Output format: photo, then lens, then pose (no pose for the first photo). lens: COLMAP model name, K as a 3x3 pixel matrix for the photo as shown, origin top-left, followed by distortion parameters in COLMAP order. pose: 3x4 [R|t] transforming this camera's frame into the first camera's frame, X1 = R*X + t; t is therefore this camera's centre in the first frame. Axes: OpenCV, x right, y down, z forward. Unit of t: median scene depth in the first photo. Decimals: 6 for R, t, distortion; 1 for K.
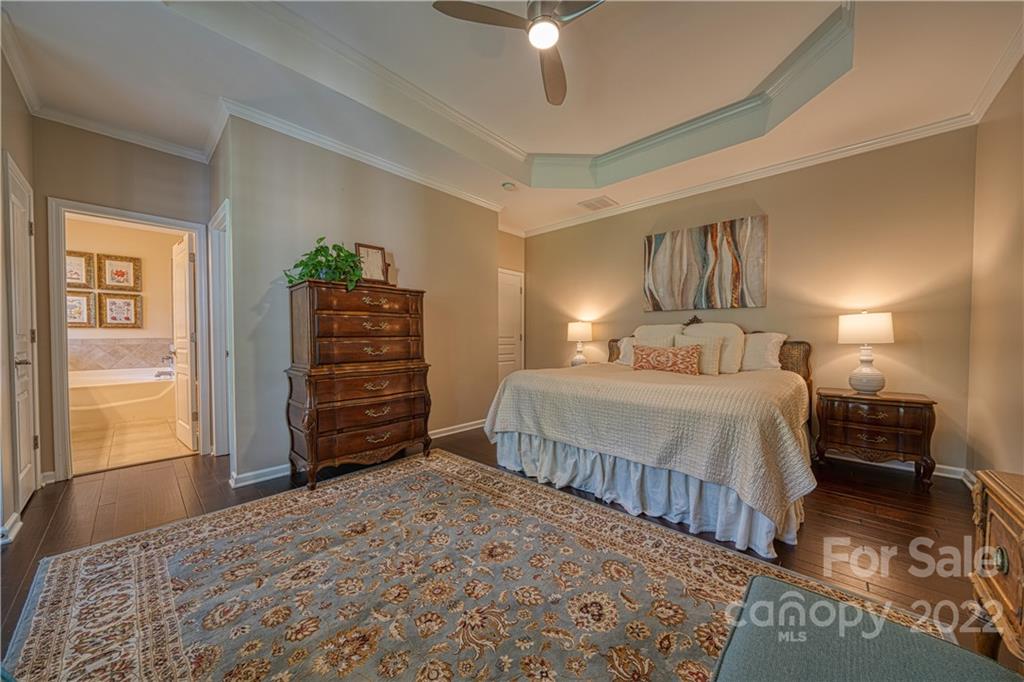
lens RADIAL K [[349.3, 0, 511.5], [0, 349.3, 342.0], [0, 0, 1]] dist [-0.013083, -0.000207]
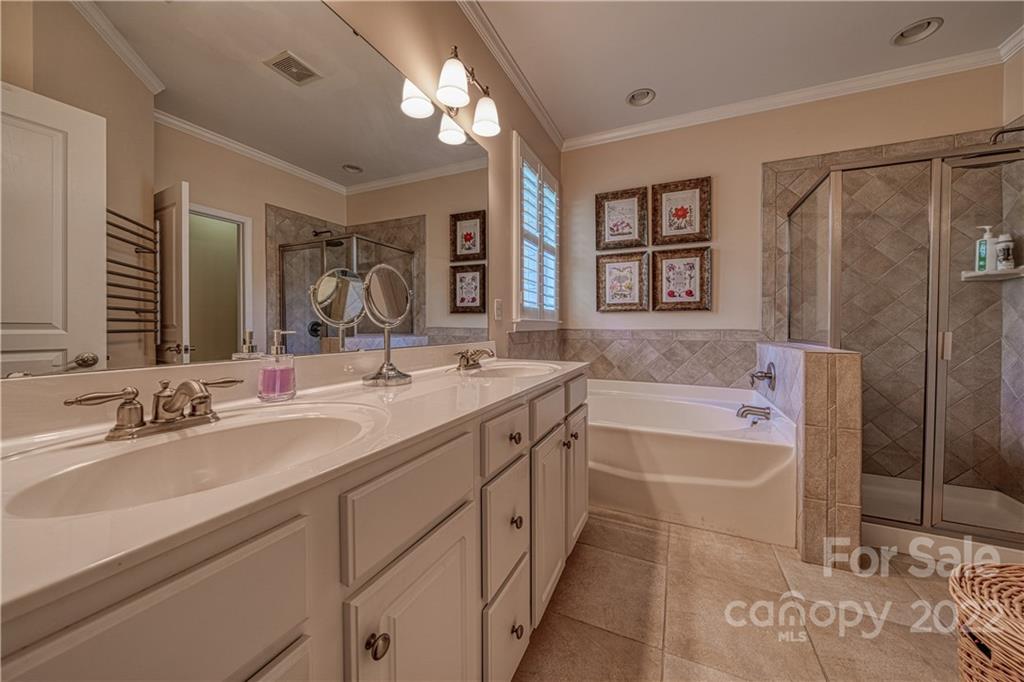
lens RADIAL K [[349.3, 0, 512.0], [0, 349.3, 334.7], [0, 0, 1]] dist [-0.013083, -0.000207]
pose [[0.289147, 0.014953, -0.957168, -0.686794], [-0.018063, 0.999785, 0.010162, -0.002695], [0.957114, 0.014351, 0.289355, 0.585061]]
